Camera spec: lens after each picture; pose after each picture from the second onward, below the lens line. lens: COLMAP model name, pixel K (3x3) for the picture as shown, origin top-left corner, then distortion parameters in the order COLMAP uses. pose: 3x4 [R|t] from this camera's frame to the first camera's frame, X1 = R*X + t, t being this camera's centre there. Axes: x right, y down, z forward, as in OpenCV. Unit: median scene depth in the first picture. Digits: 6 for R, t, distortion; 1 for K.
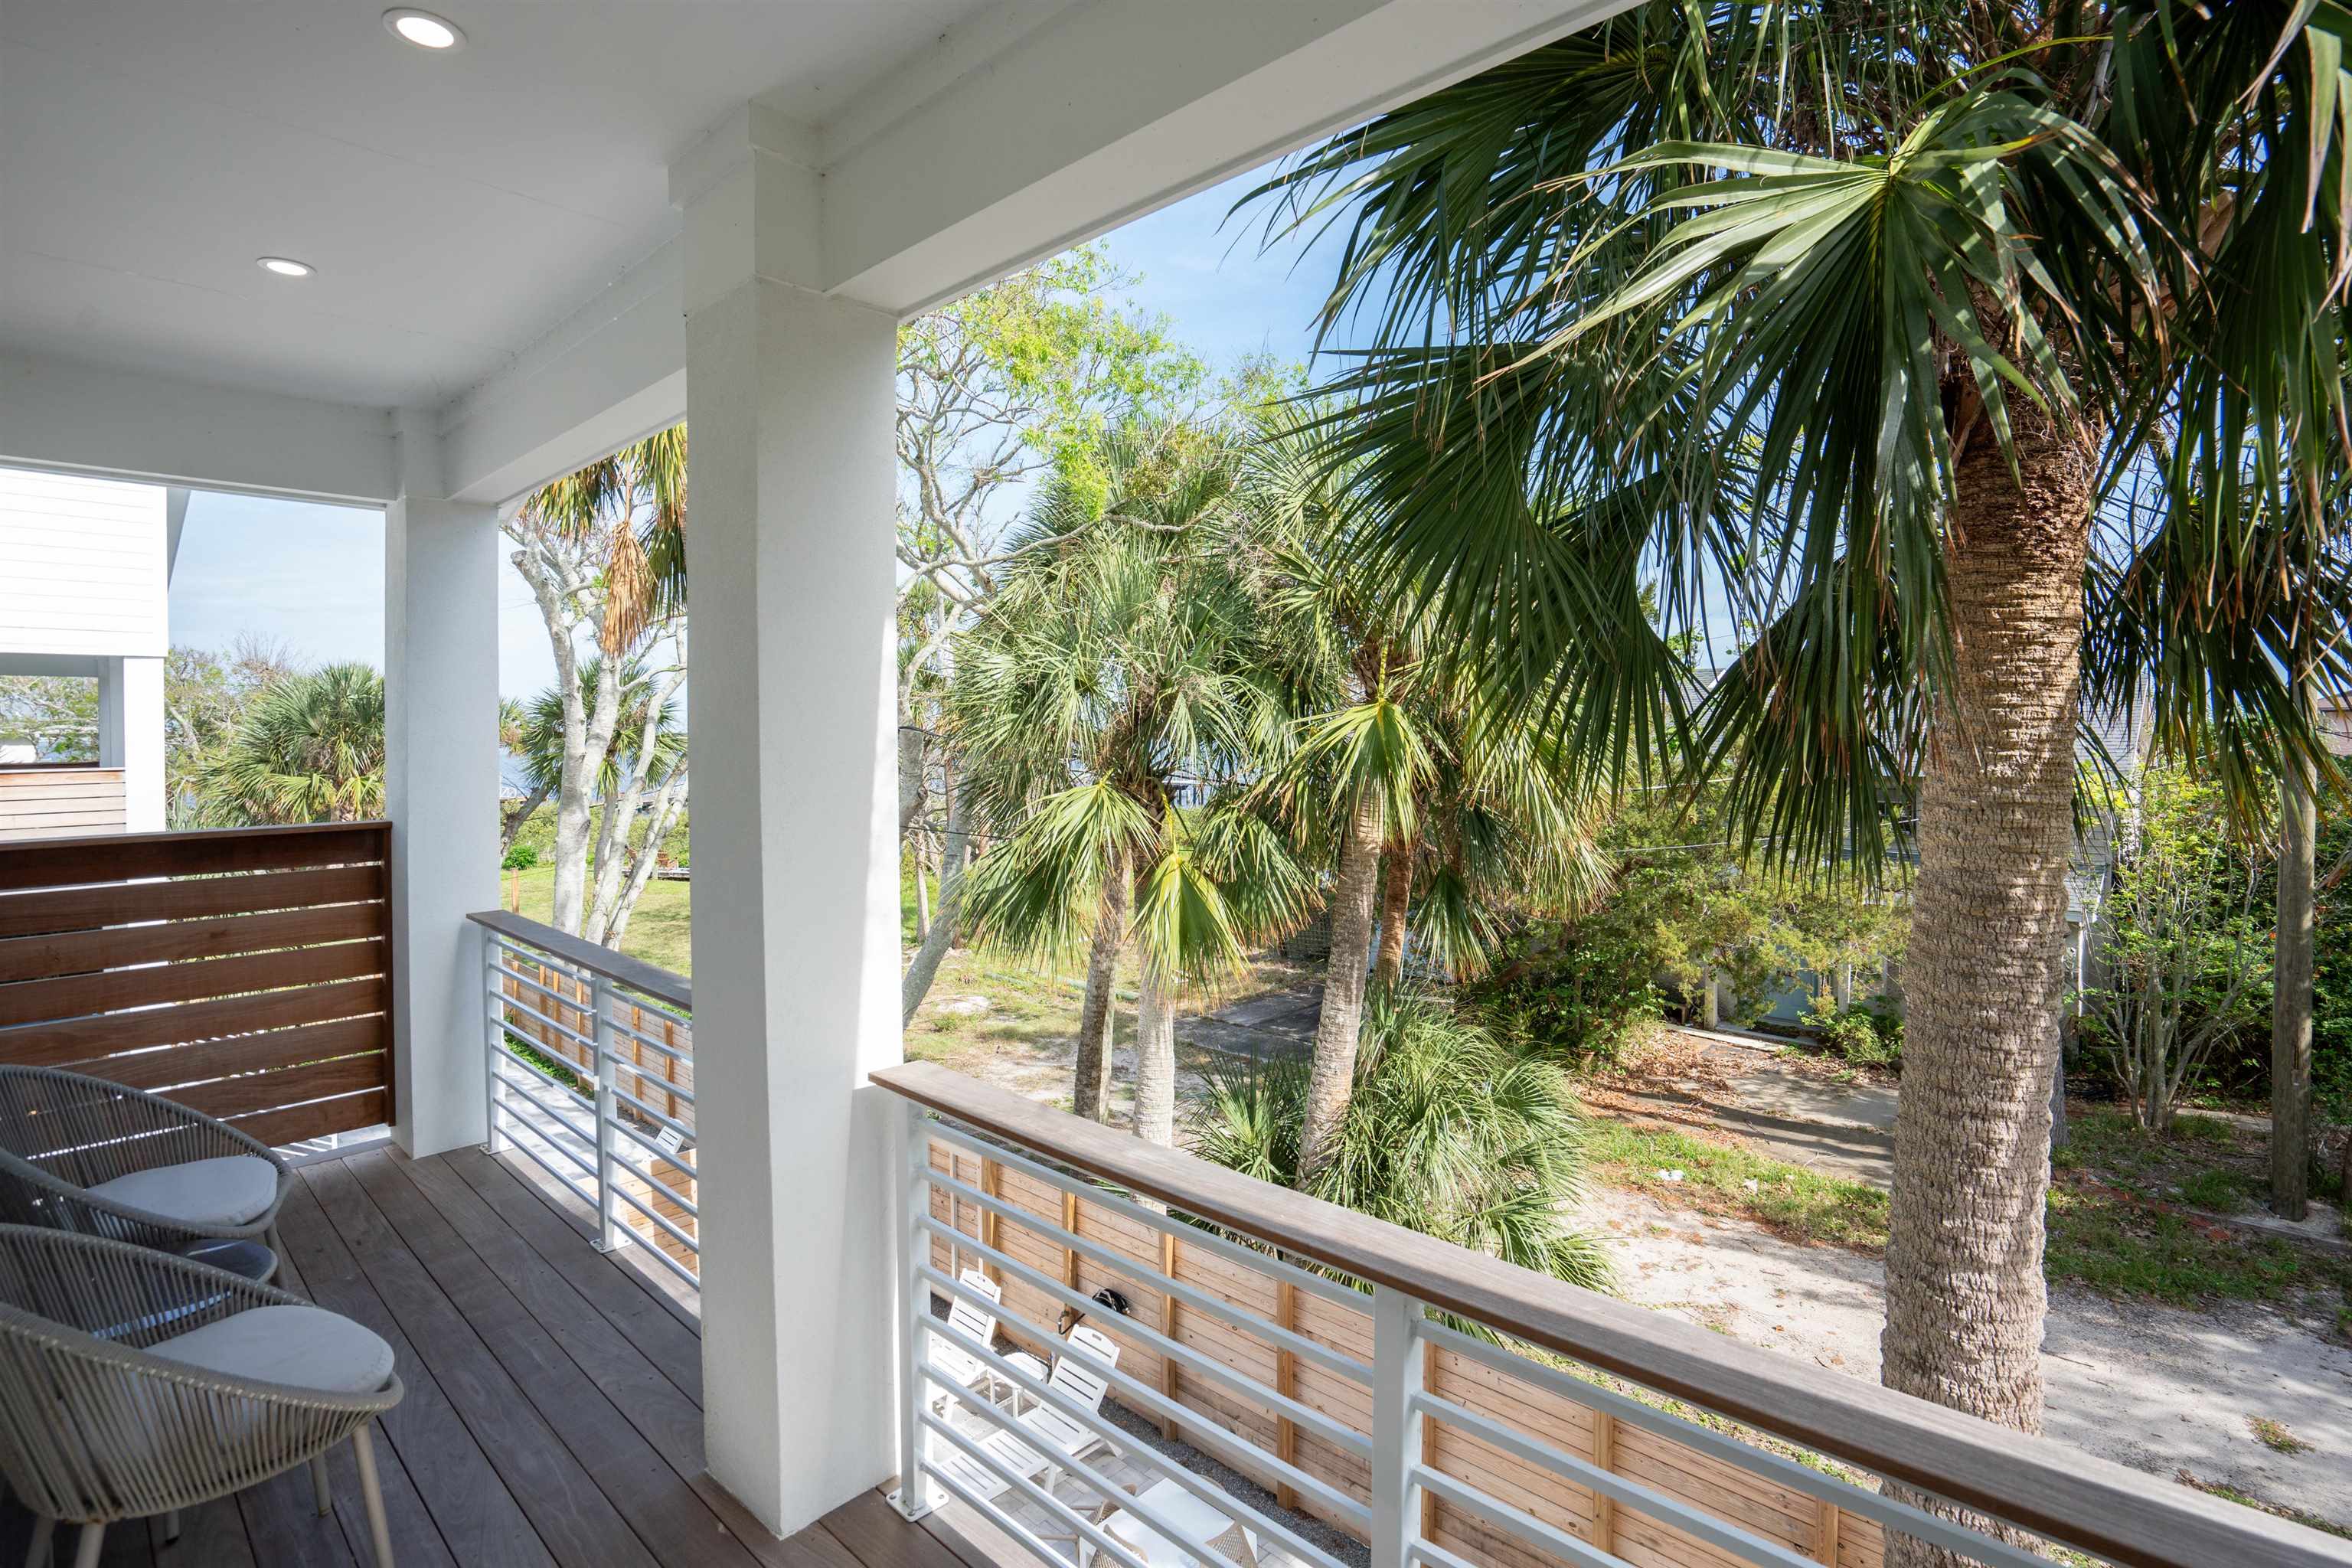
lens RADIAL K [[1119.6, 0, 1143.6], [0, 1119.6, 732.6], [0, 0, 1]] dist [-0.056100, 0.027593]
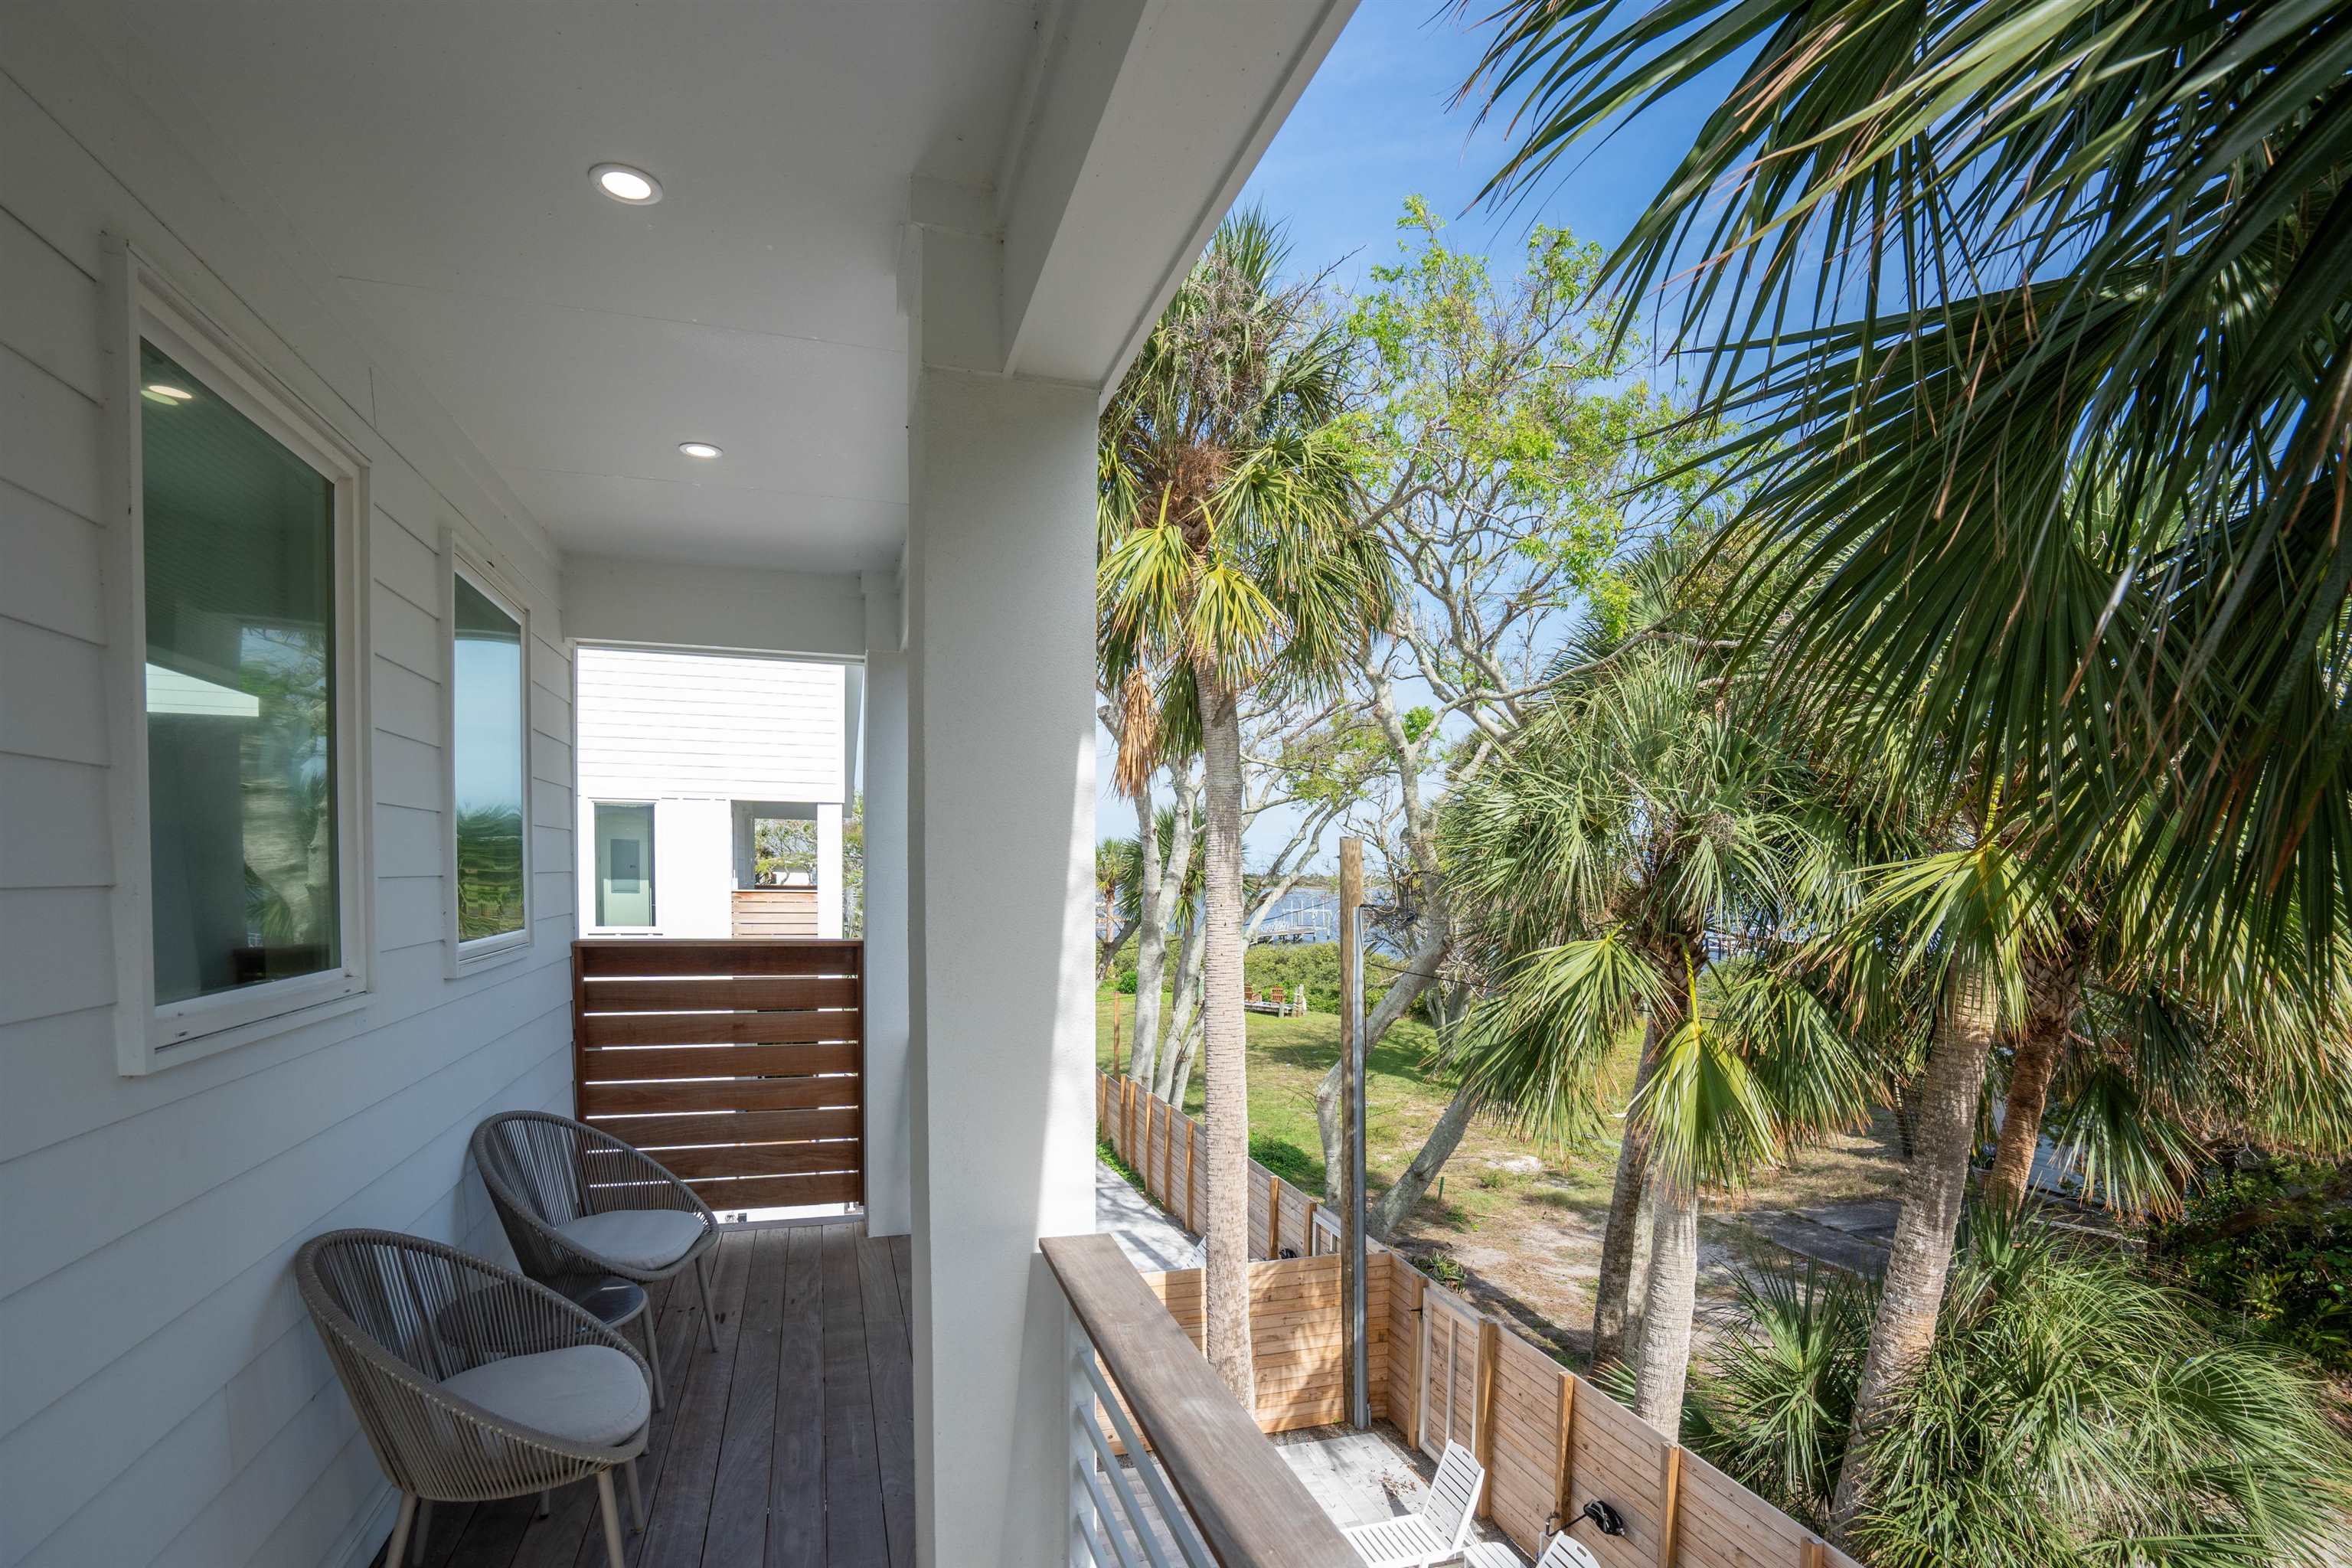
lens RADIAL K [[1121.0, 0, 1178.5], [0, 1121.0, 904.7], [0, 0, 1]] dist [-0.062656, 0.028101]
pose [[0.882464, 0.033143, -0.469210, 0.063624], [-0.022012, 0.999332, 0.029188, 0.001669], [0.469864, -0.015429, 0.882604, 0.061020]]
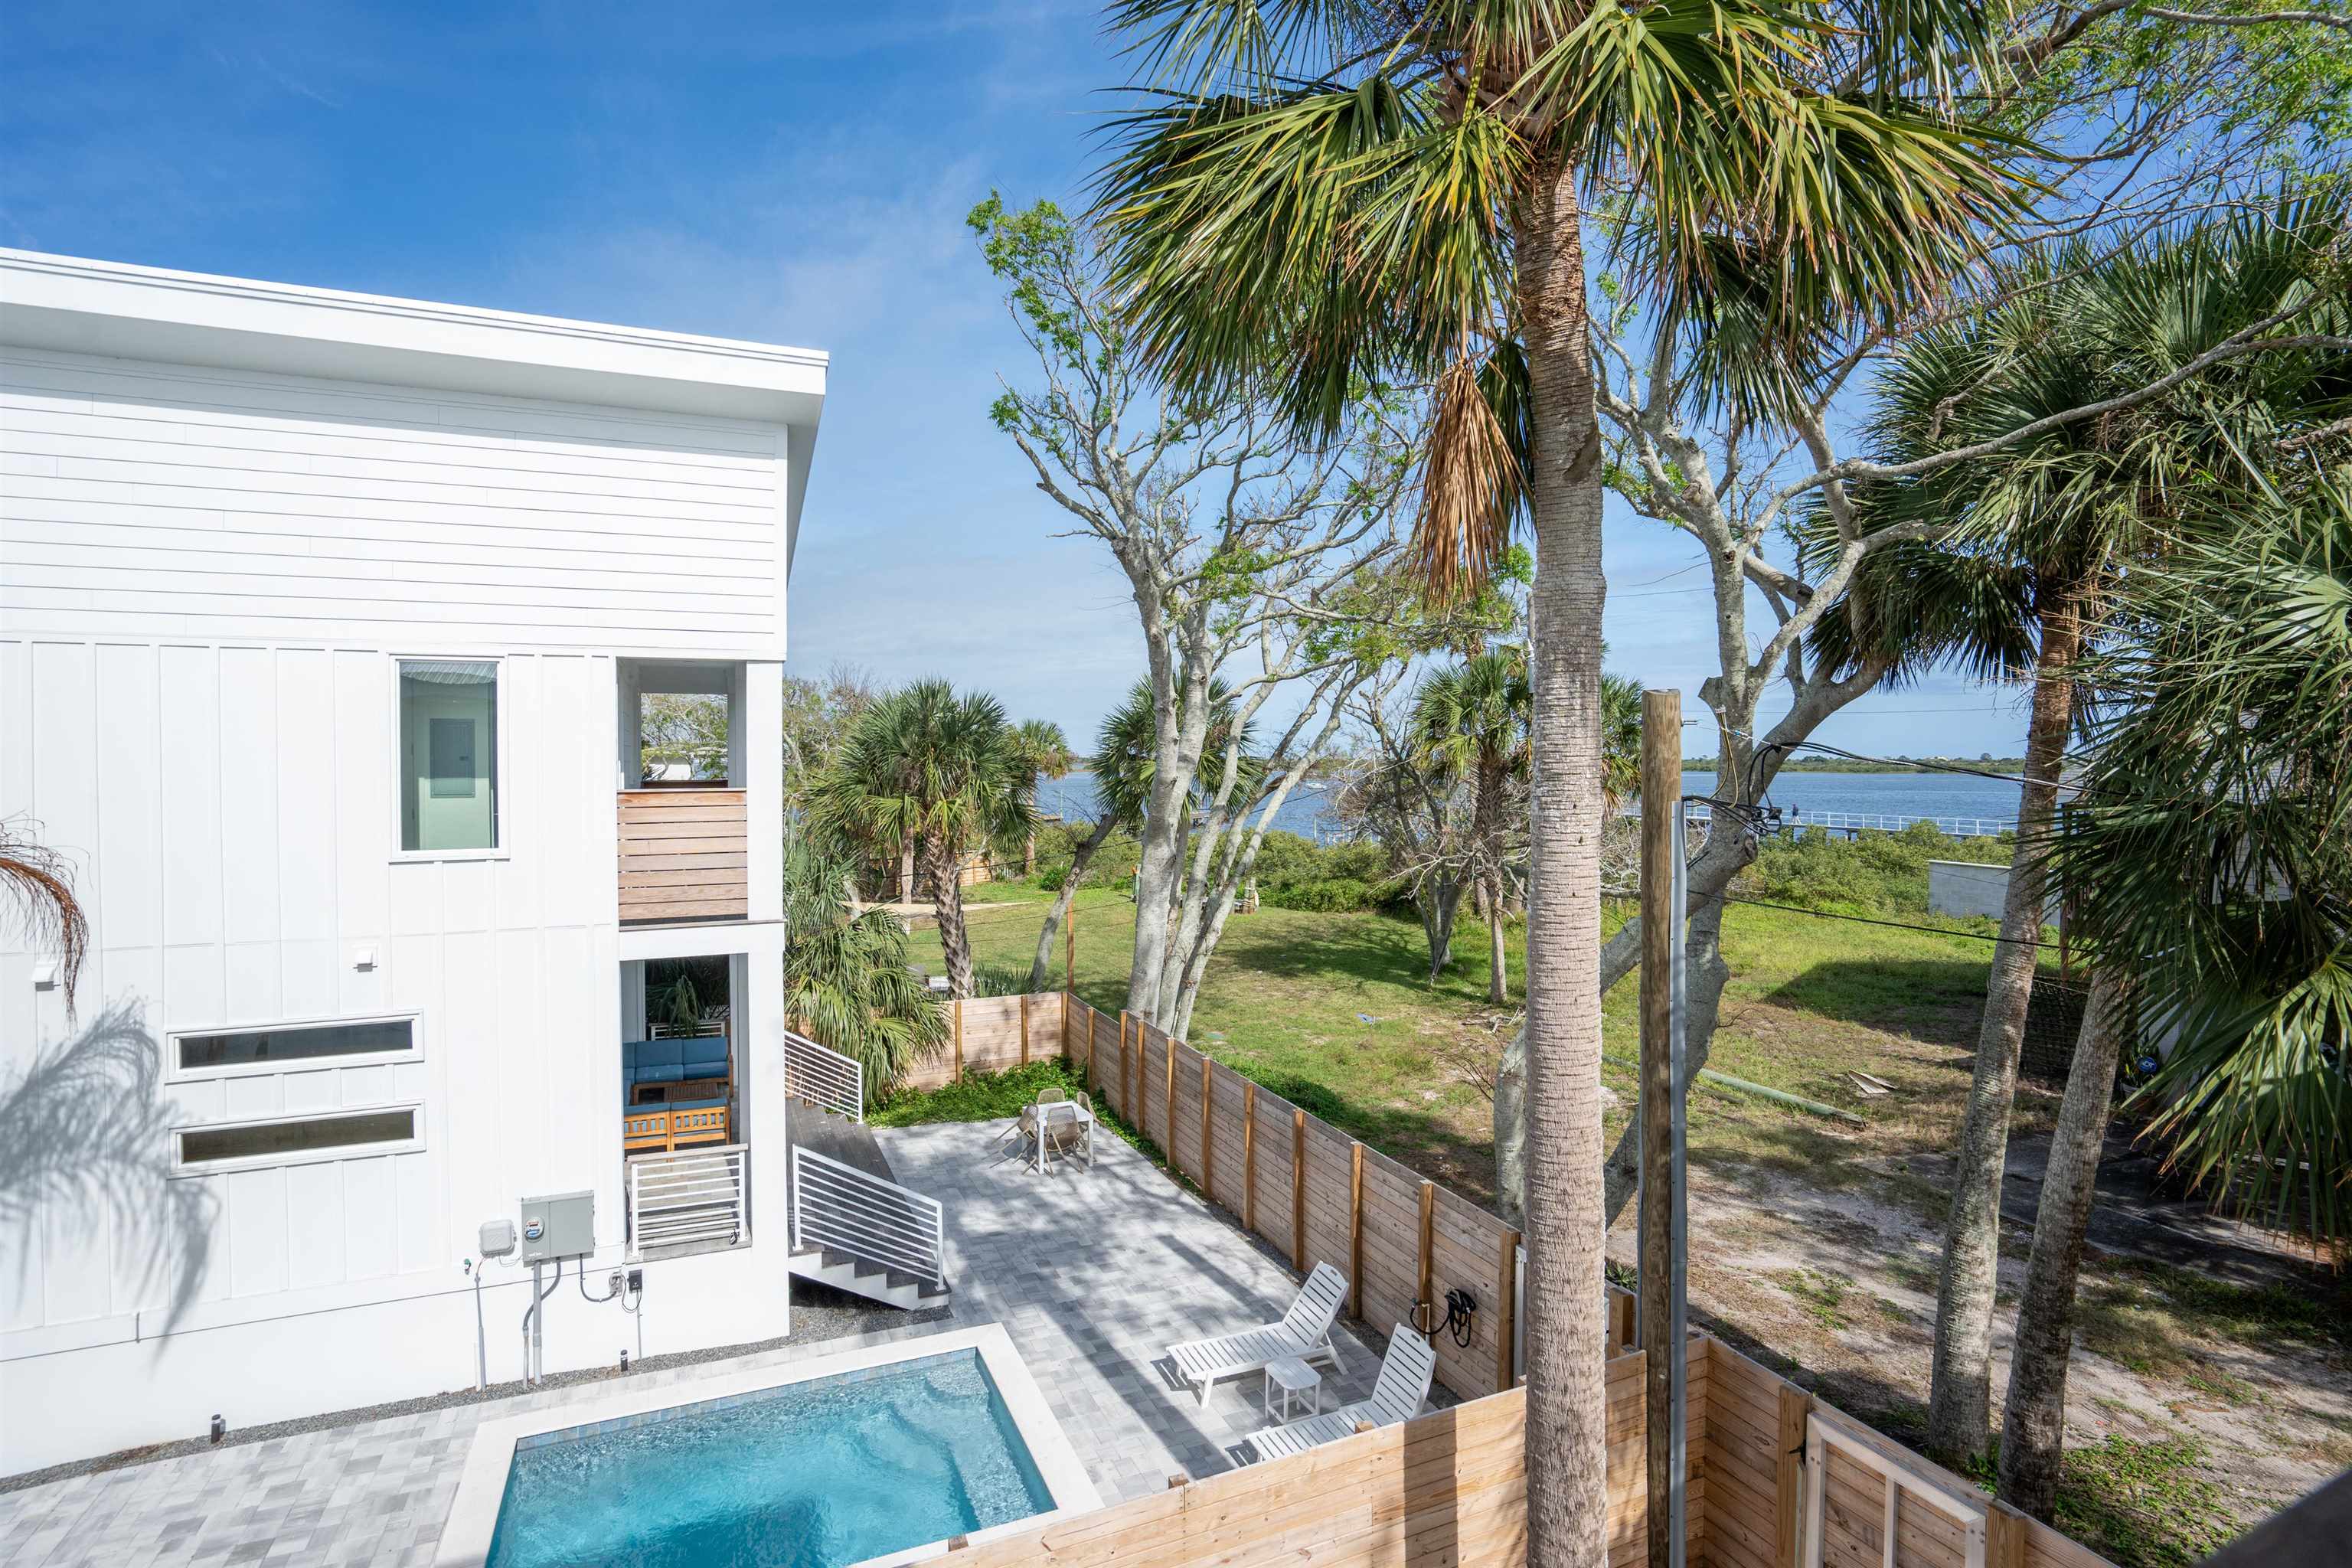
lens RADIAL K [[1139.0, 0, 1173.9], [0, 1139.0, 760.6], [0, 0, 1]] dist [-0.029957, 0.000079]
pose [[0.922560, 0.006093, -0.385806, -0.334846], [-0.005480, 0.999981, 0.002691, 0.006348], [0.385816, -0.000369, 0.922576, 0.366553]]
